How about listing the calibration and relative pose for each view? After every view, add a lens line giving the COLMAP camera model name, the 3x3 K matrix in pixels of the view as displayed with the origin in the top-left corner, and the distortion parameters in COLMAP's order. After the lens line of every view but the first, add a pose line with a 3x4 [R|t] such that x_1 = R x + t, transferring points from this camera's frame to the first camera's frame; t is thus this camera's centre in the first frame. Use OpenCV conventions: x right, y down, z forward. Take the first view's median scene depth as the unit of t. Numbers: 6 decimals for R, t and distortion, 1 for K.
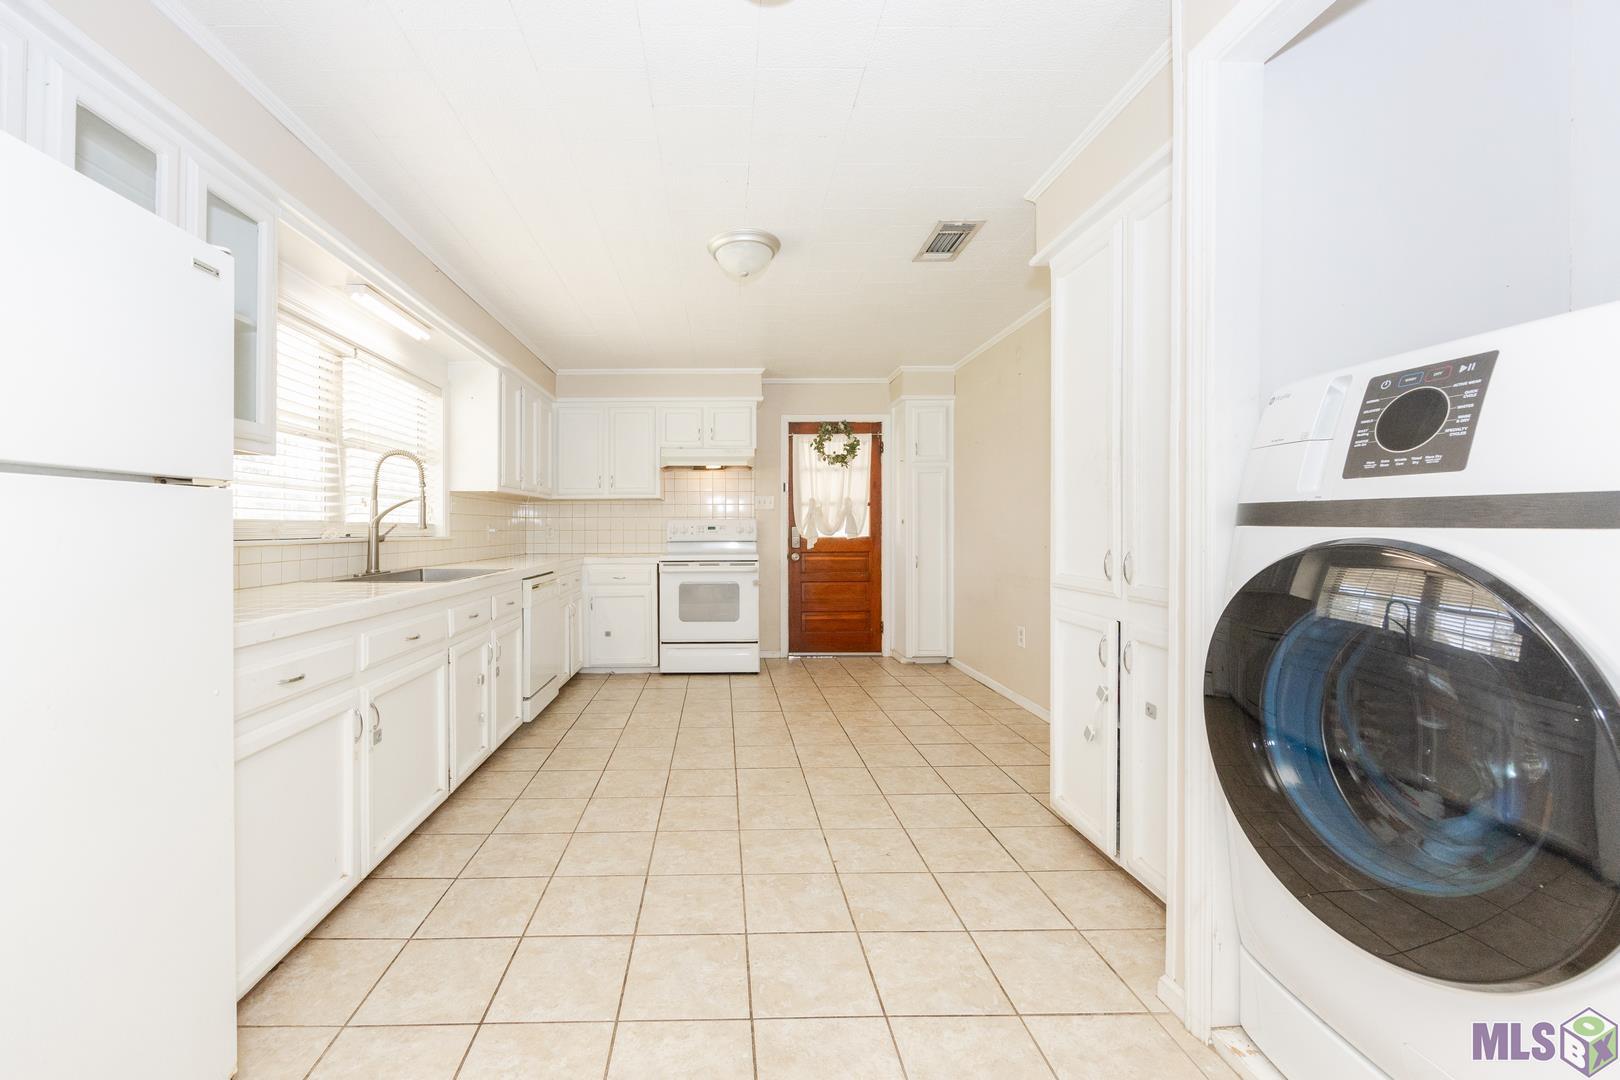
lens RADIAL K [[659.2, 0, 740.8], [0, 659.2, 535.0], [0, 0, 1]] dist [-0.009326, 0.004474]
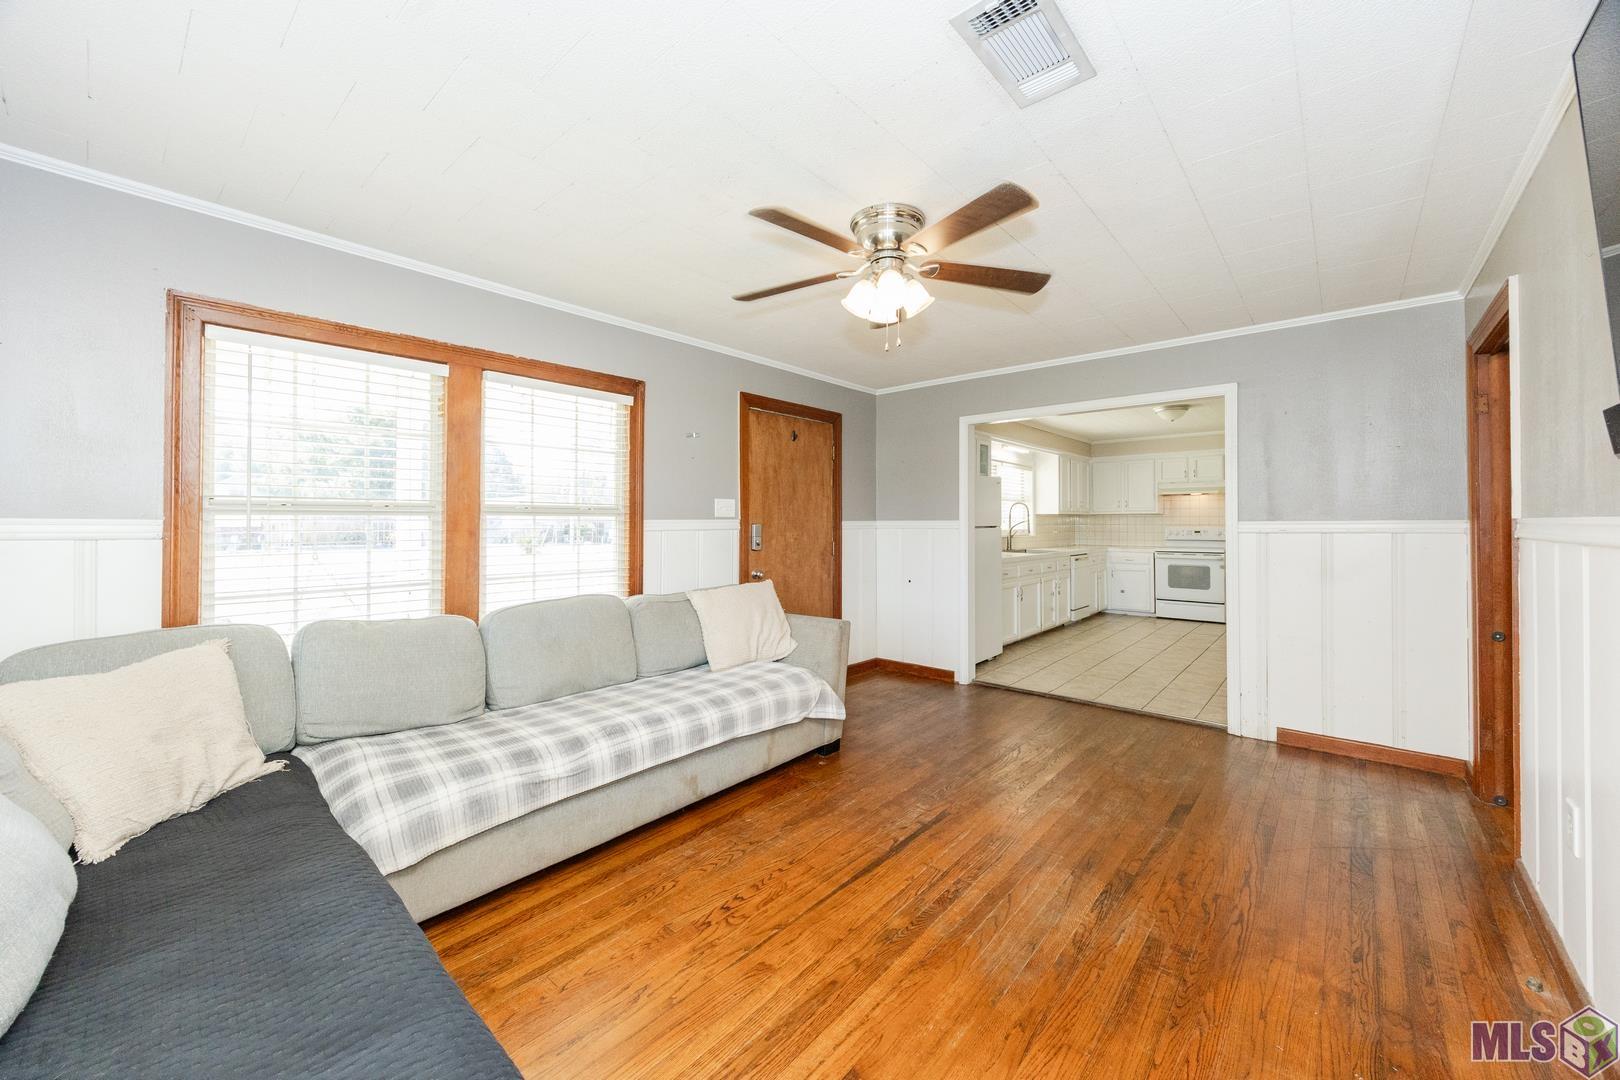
lens RADIAL K [[633.5, 0, 799.6], [0, 633.5, 521.0], [0, 0, 1]] dist [-0.001220, -0.000428]
pose [[0.741152, 0.001381, -0.671336, 0.442968], [-0.008734, 0.999933, -0.007586, -0.026857], [0.671281, 0.011486, 0.741114, -1.248883]]
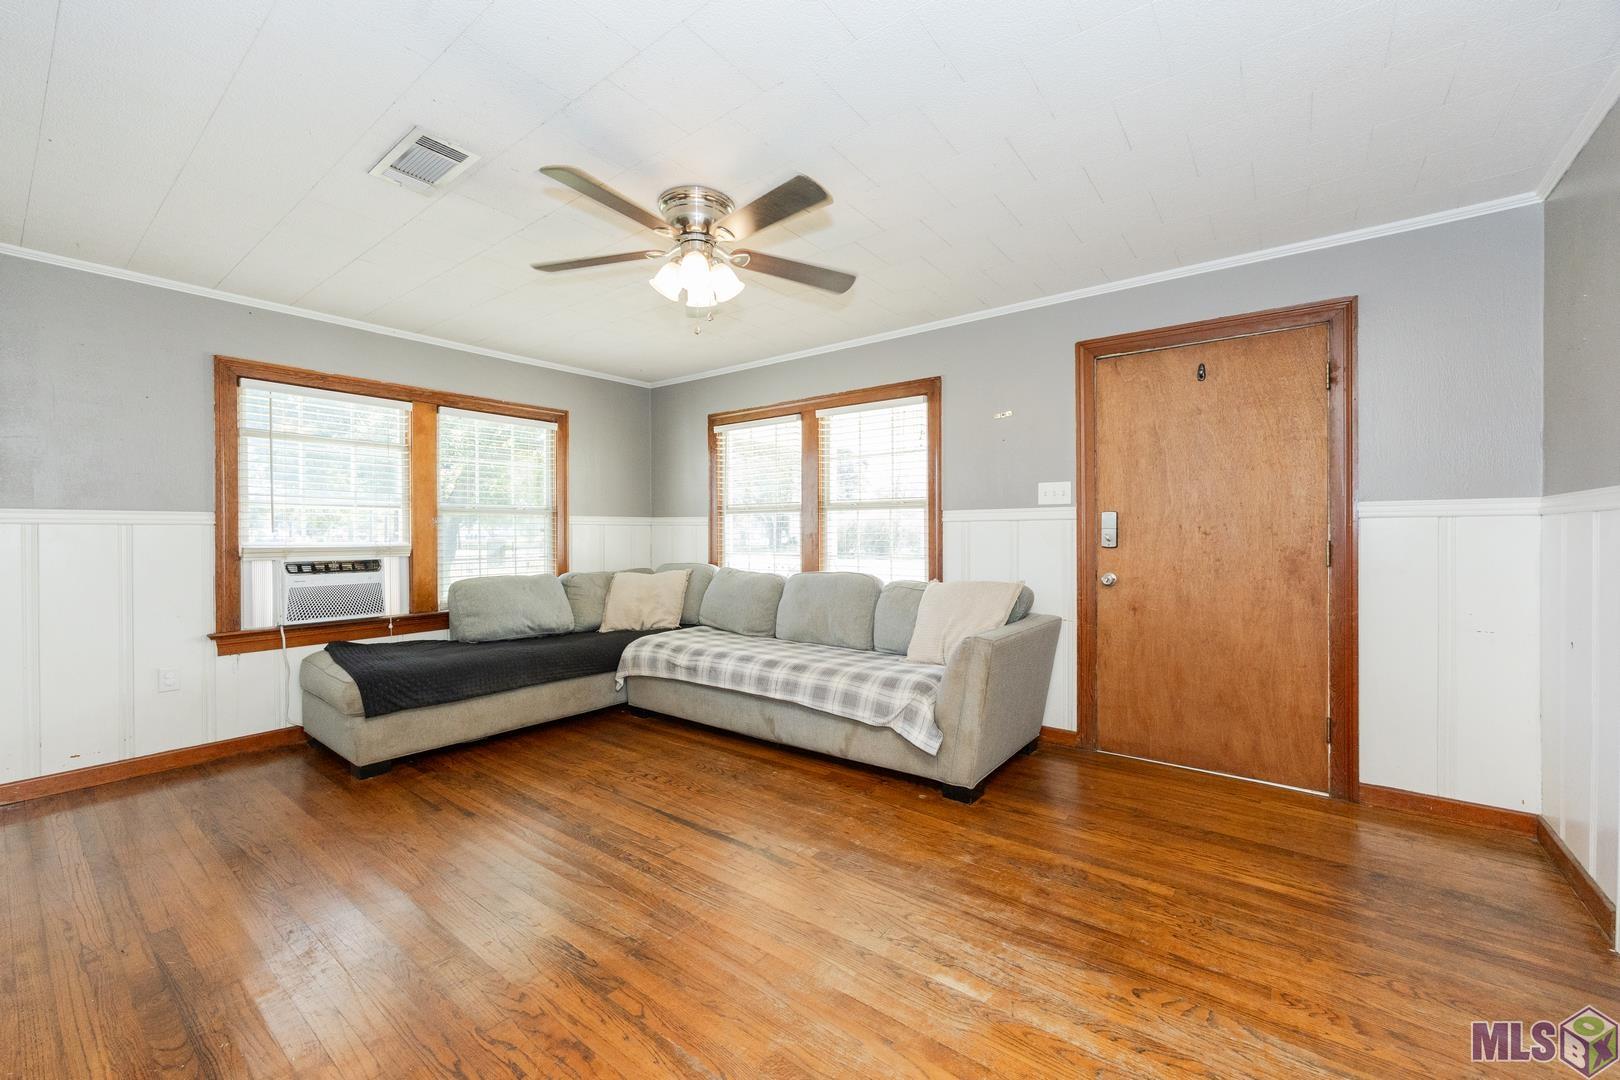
lens RADIAL K [[633.5, 0, 830.8], [0, 633.5, 536.5], [0, 0, 1]] dist [-0.001220, -0.000428]
pose [[-0.616702, 0.007819, -0.787158, 0.517617], [-0.000475, 0.999947, 0.010305, -0.001412], [0.787197, 0.006729, -0.616665, -0.090641]]
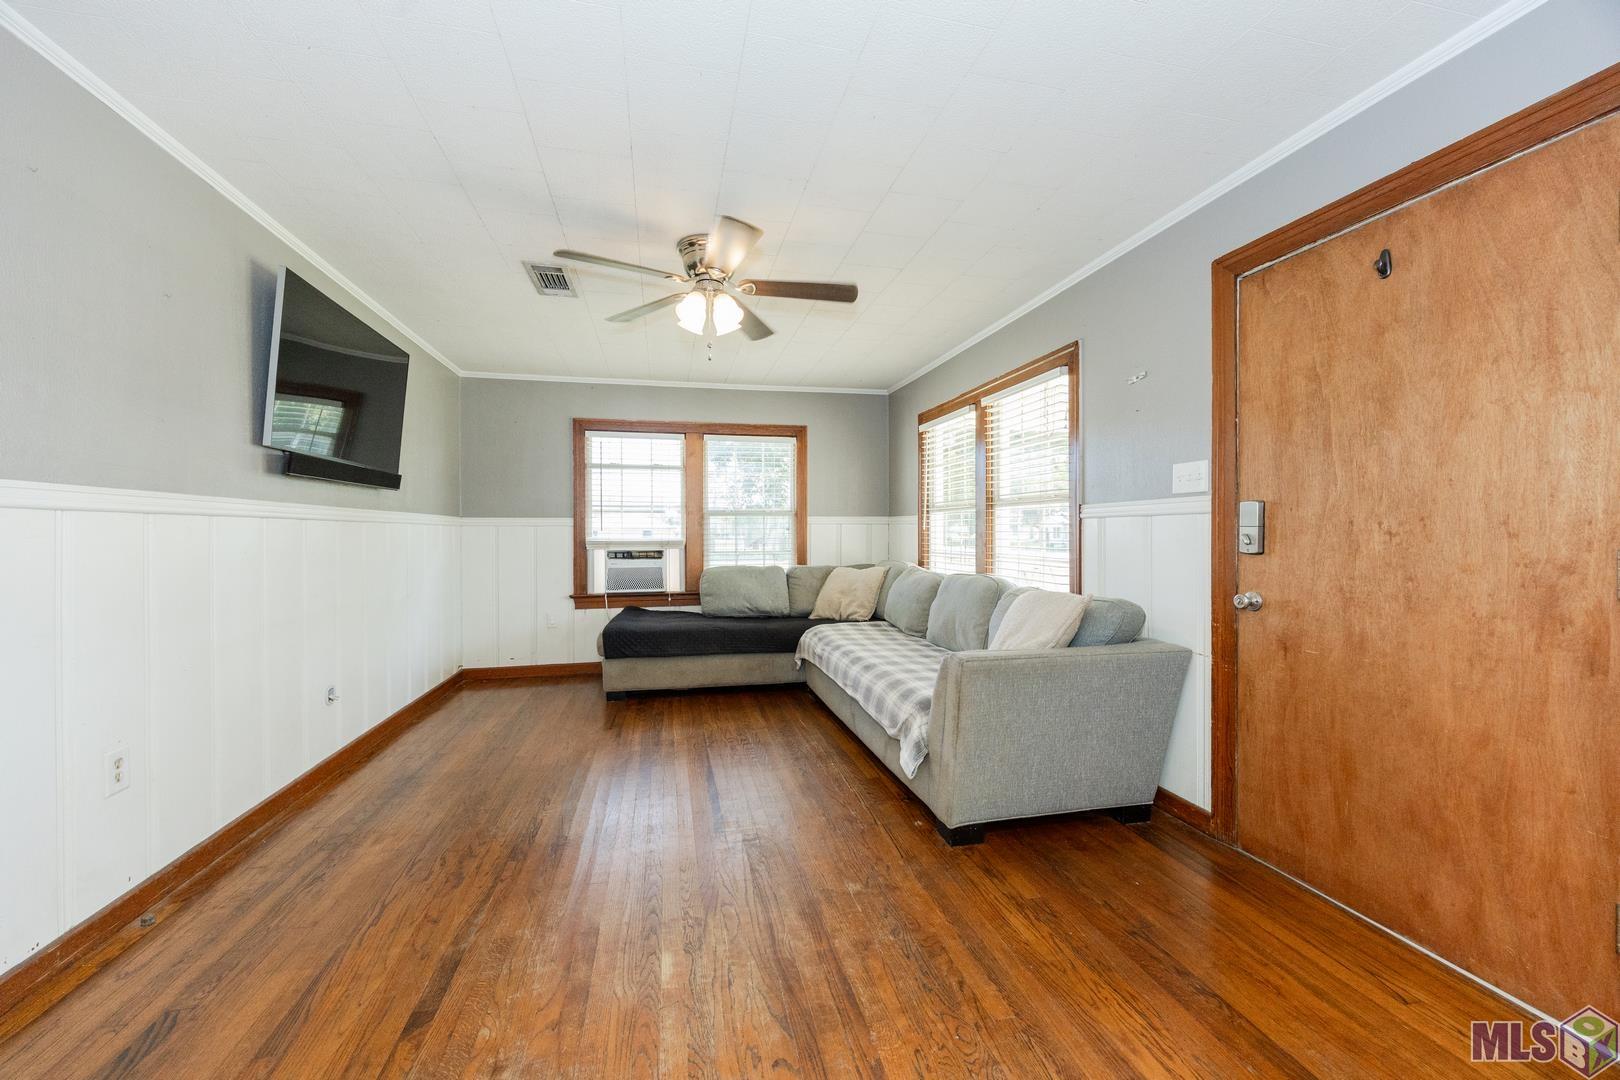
lens RADIAL K [[633.5, 0, 811.7], [0, 633.5, 540.1], [0, 0, 1]] dist [-0.001220, -0.000428]
pose [[-0.979414, 0.006686, -0.201750, 0.077888], [0.002991, 0.999822, 0.018616, -0.002627], [0.201838, 0.017629, -0.979260, 0.193388]]
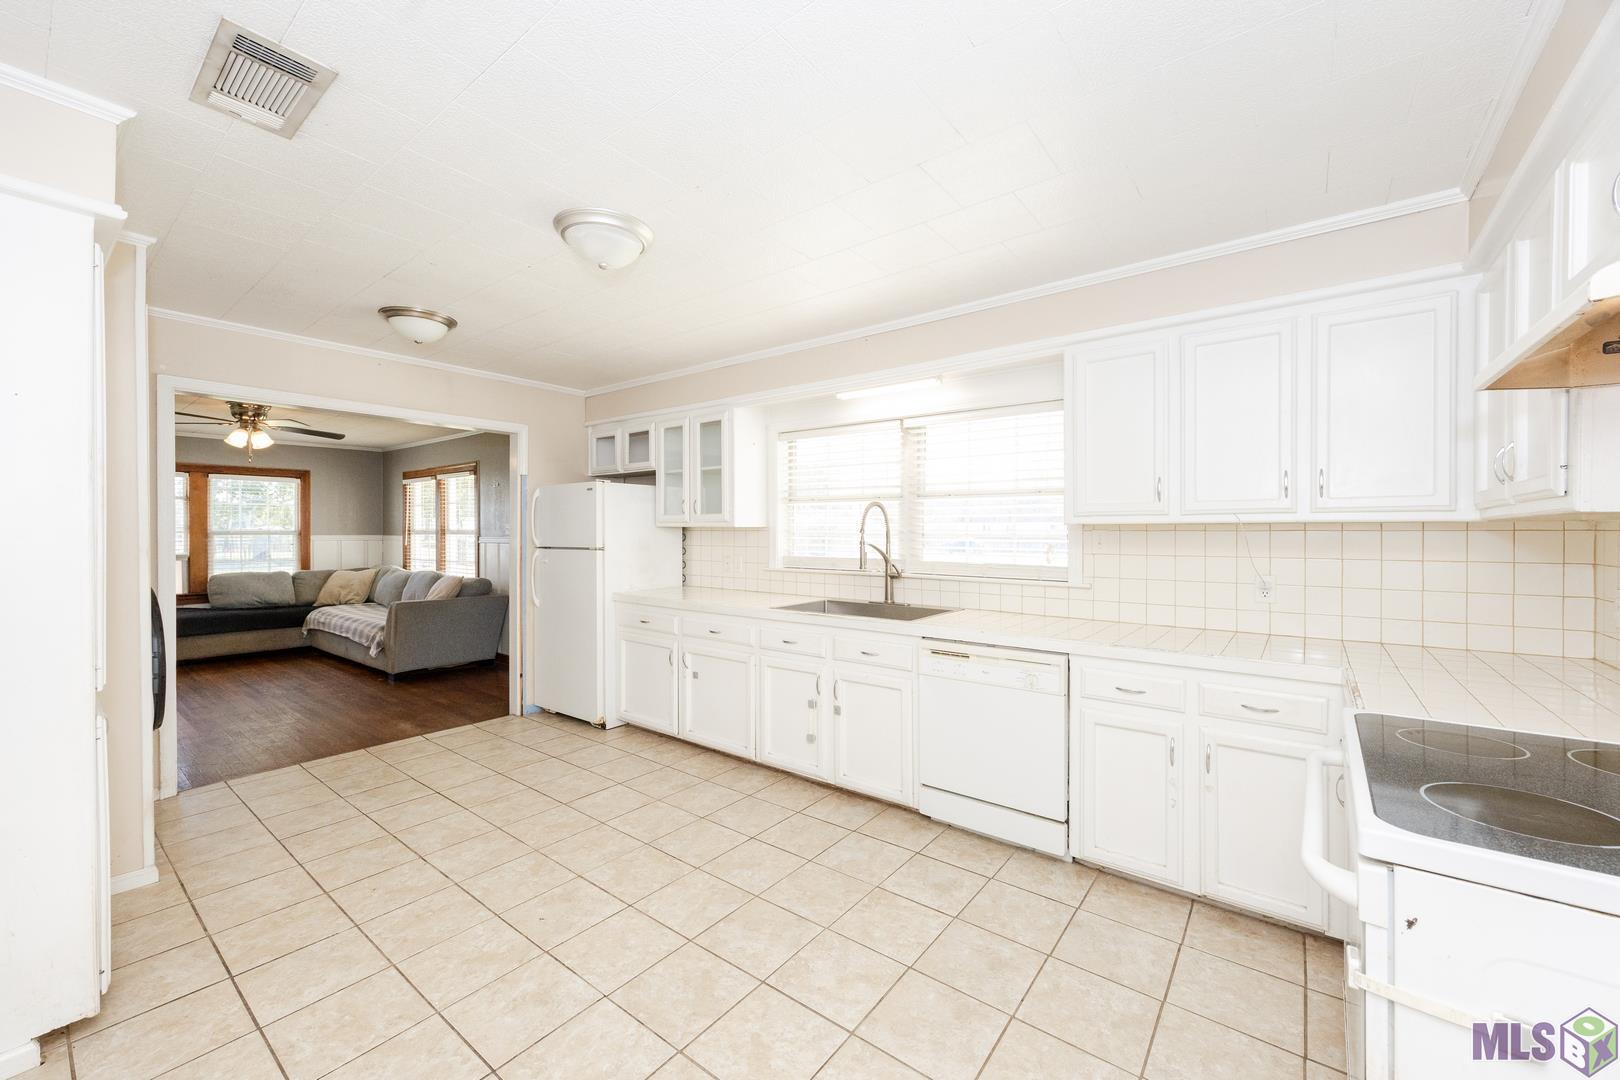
lens RADIAL K [[633.5, 0, 832.7], [0, 633.5, 540.7], [0, 0, 1]] dist [-0.001220, -0.000428]
pose [[-0.621774, 0.012865, -0.783091, 0.379024], [-0.005834, 0.999761, 0.021056, -0.072891], [0.783175, 0.017660, -0.621550, 1.500828]]
